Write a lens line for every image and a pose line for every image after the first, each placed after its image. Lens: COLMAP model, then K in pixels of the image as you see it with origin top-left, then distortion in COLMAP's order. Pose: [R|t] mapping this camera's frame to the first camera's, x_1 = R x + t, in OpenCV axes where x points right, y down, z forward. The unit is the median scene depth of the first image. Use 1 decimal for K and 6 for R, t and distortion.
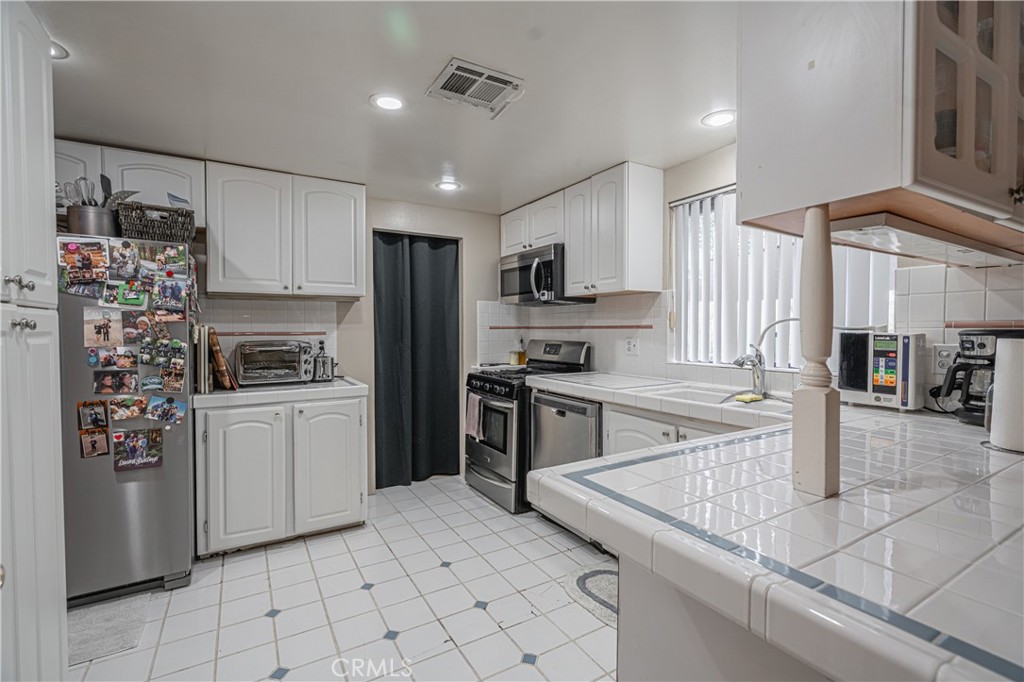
lens RADIAL K [[464.1, 0, 515.3], [0, 464.1, 340.3], [0, 0, 1]] dist [-0.004473, 0.001361]
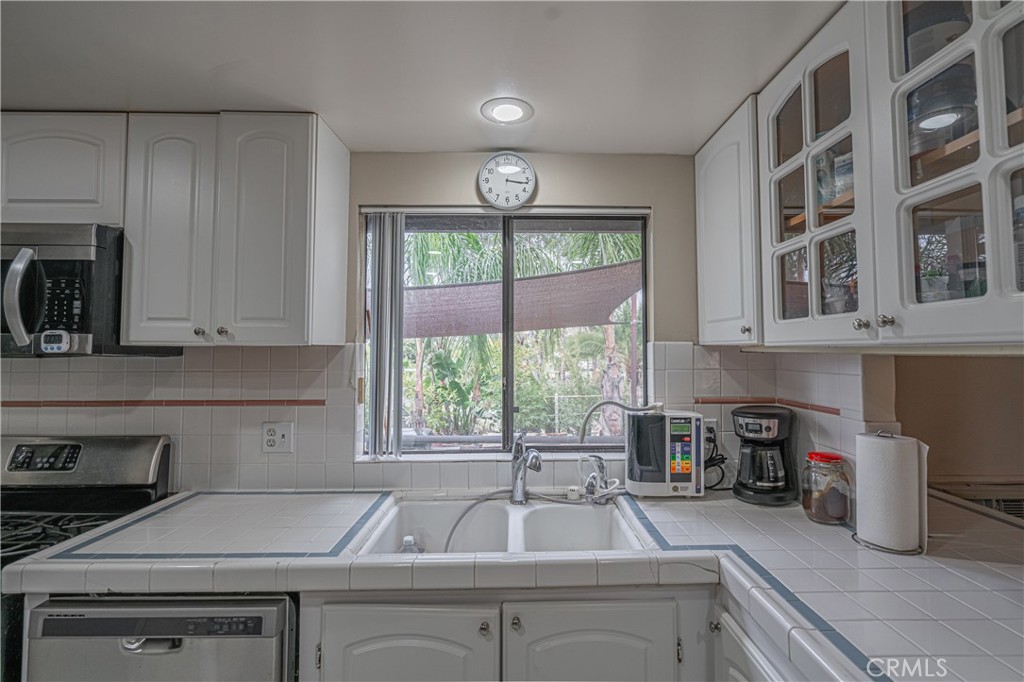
lens RADIAL K [[464.1, 0, 520.1], [0, 464.1, 330.8], [0, 0, 1]] dist [-0.004473, 0.001361]
pose [[0.502009, 0.038571, 0.864002, -0.113881], [0.020967, 0.998169, -0.056743, -0.096274], [-0.864608, 0.046601, 0.500281, 0.564357]]
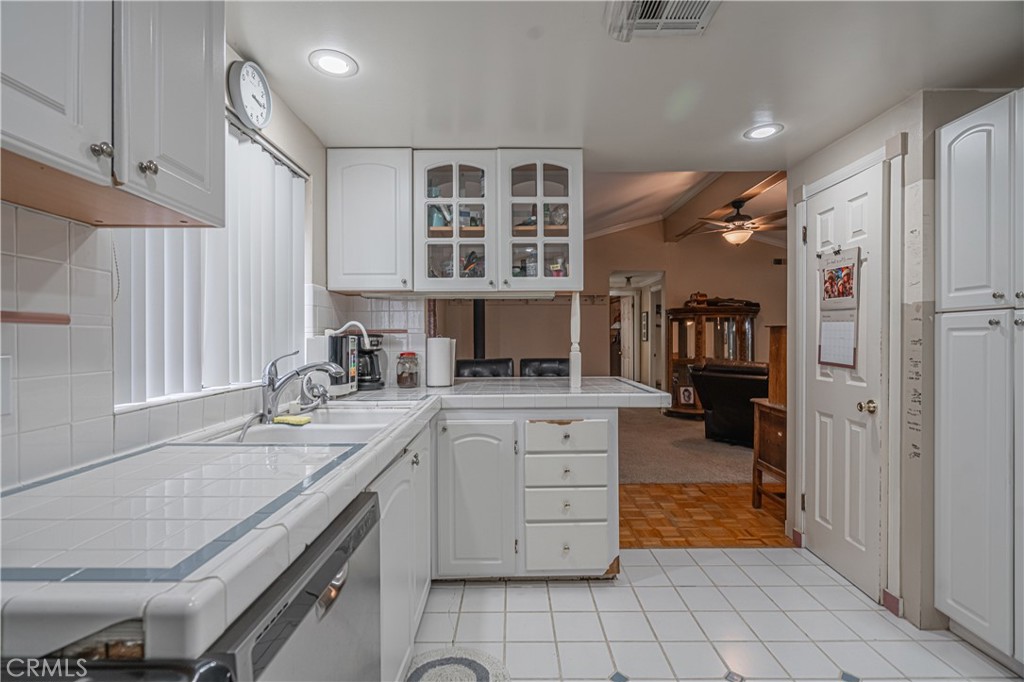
lens RADIAL K [[464.1, 0, 509.6], [0, 464.1, 338.0], [0, 0, 1]] dist [-0.004473, 0.001361]
pose [[-0.852174, -0.000591, 0.523259, -0.187953], [0.009998, 0.999798, 0.017413, -0.021202], [-0.523164, 0.020070, -0.851996, 1.313161]]
